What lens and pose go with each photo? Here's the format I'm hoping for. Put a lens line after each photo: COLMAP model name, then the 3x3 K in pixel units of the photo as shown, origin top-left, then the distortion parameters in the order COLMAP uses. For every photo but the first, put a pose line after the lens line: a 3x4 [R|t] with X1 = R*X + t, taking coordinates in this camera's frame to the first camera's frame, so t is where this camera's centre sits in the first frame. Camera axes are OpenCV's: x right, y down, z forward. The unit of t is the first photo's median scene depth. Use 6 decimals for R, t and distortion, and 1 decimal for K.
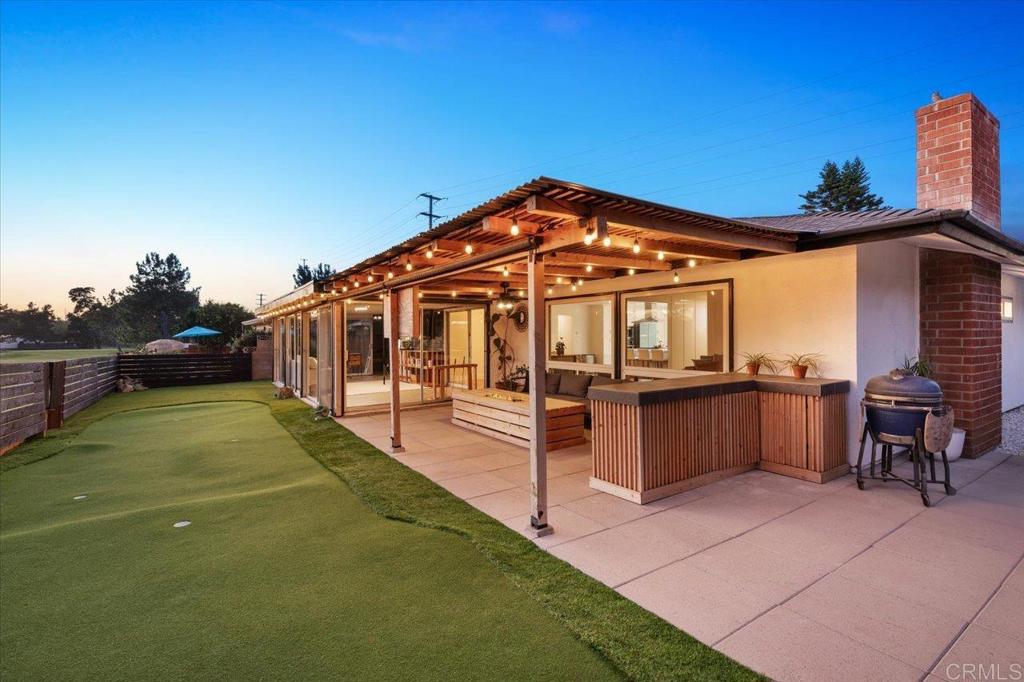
lens RADIAL K [[467.1, 0, 511.3], [0, 467.1, 336.3], [0, 0, 1]] dist [0.004727, 0.000257]
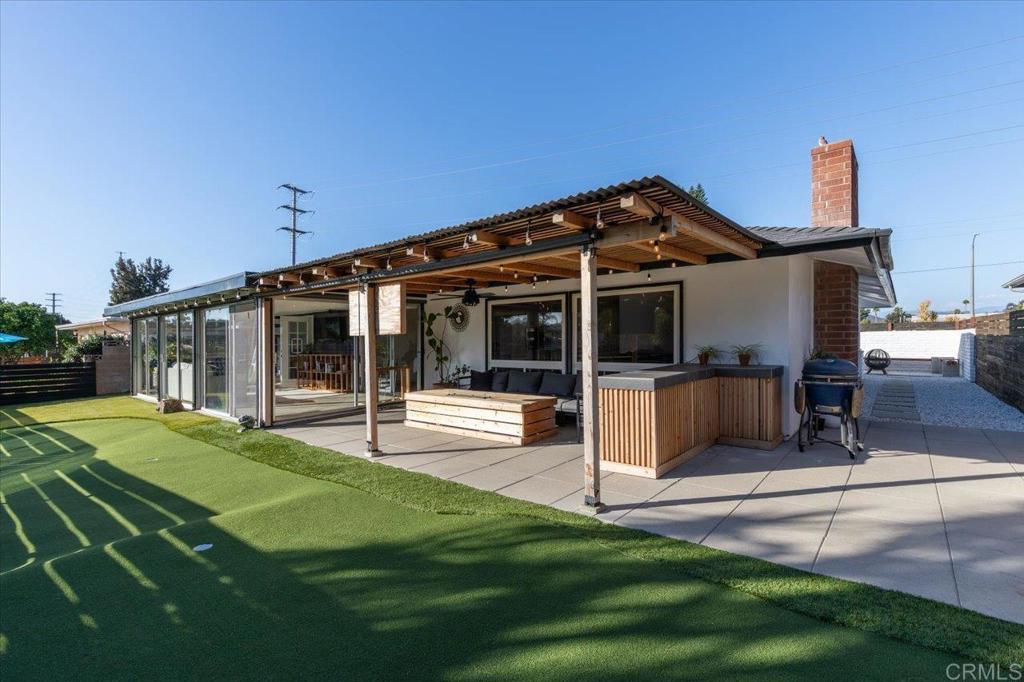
lens RADIAL K [[467.1, 0, 520.7], [0, 467.1, 346.5], [0, 0, 1]] dist [0.004727, 0.000257]
pose [[0.960655, -0.013812, 0.277401, -0.230831], [0.010499, 0.999855, 0.013422, 0.017445], [-0.277546, -0.009981, 0.960661, 0.013829]]
